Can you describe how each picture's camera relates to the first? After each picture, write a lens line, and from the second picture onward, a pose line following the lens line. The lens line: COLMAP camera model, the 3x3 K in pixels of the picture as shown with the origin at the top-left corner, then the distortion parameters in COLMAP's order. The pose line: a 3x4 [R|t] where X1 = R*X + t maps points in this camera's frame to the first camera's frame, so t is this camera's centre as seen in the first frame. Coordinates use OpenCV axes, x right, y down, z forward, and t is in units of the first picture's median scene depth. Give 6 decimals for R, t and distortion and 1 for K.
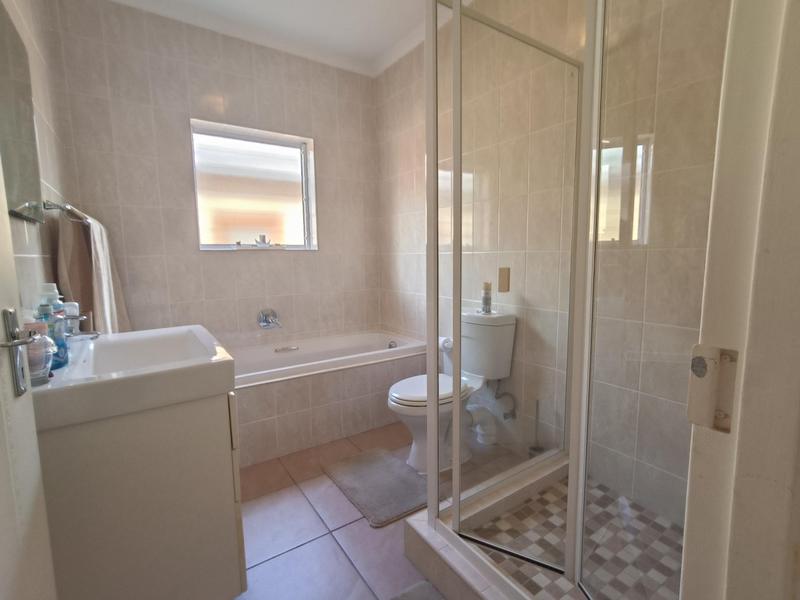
lens RADIAL K [[375.1, 0, 403.3], [0, 375.1, 303.3], [0, 0, 1]] dist [-0.000712, 0.000807]
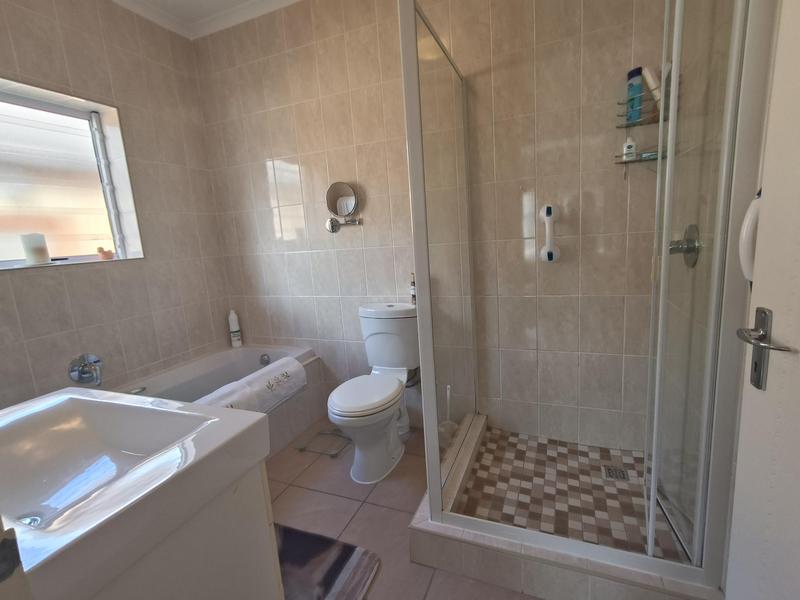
lens RADIAL K [[375.1, 0, 403.3], [0, 375.1, 303.3], [0, 0, 1]] dist [-0.000712, 0.000807]
pose [[0.823212, -0.151598, 0.547120, -0.228643], [0.123157, 0.988427, 0.088572, -0.053598], [-0.554215, -0.005532, 0.832355, 0.066564]]
